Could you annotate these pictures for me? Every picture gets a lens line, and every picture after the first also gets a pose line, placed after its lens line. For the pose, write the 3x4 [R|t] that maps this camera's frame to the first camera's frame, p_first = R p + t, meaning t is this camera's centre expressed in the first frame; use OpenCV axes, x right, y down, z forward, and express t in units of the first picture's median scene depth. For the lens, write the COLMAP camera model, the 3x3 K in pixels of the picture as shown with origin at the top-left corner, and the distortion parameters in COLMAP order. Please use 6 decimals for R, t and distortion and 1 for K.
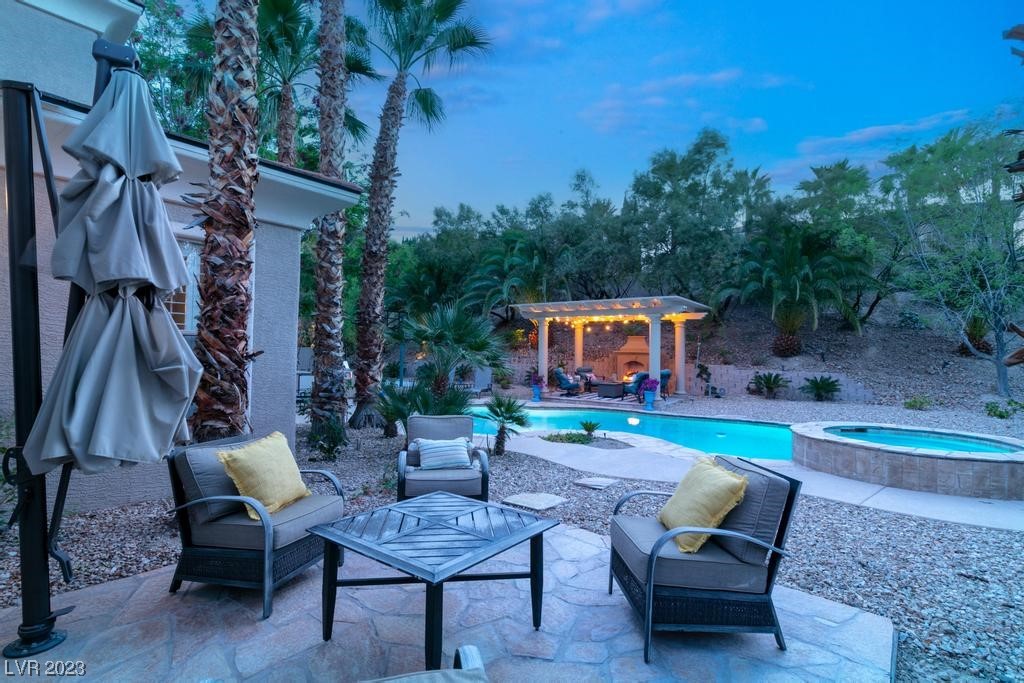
lens RADIAL K [[392.2, 0, 512.0], [0, 392.2, 341.5], [0, 0, 1]] dist [0.000077, -0.000024]
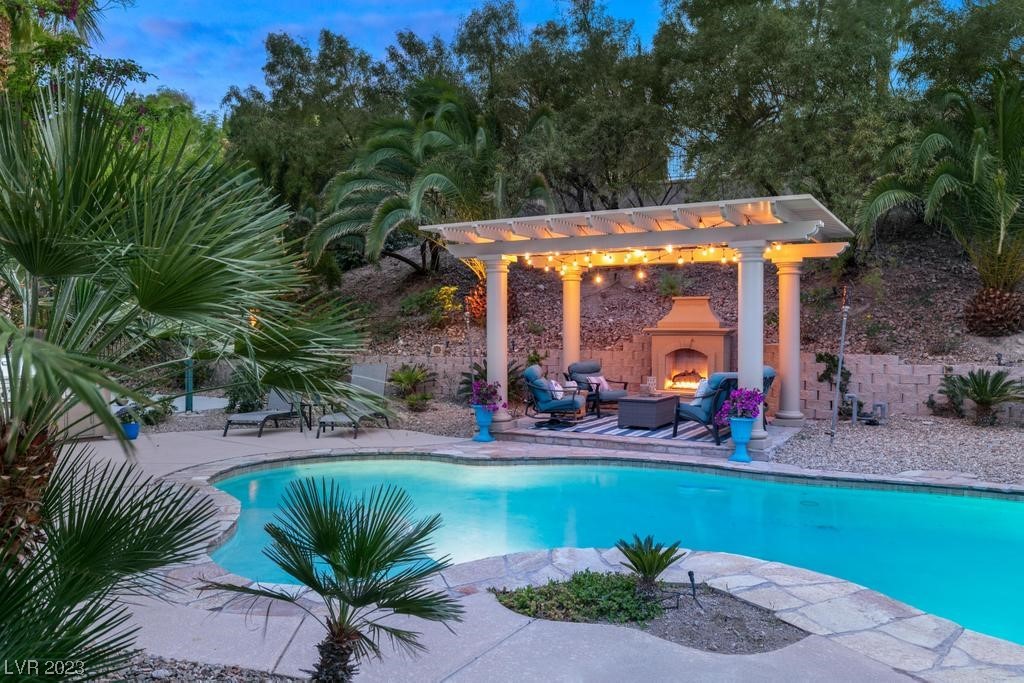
lens RADIAL K [[677.7, 0, 512.0], [0, 677.7, 341.5], [0, 0, 1]] dist [0.001594, 0.000463]
pose [[0.994575, -0.012288, 0.103294, 0.015011], [0.008498, 0.999277, 0.037054, 0.009293], [-0.103675, -0.035976, 0.993960, 0.213598]]
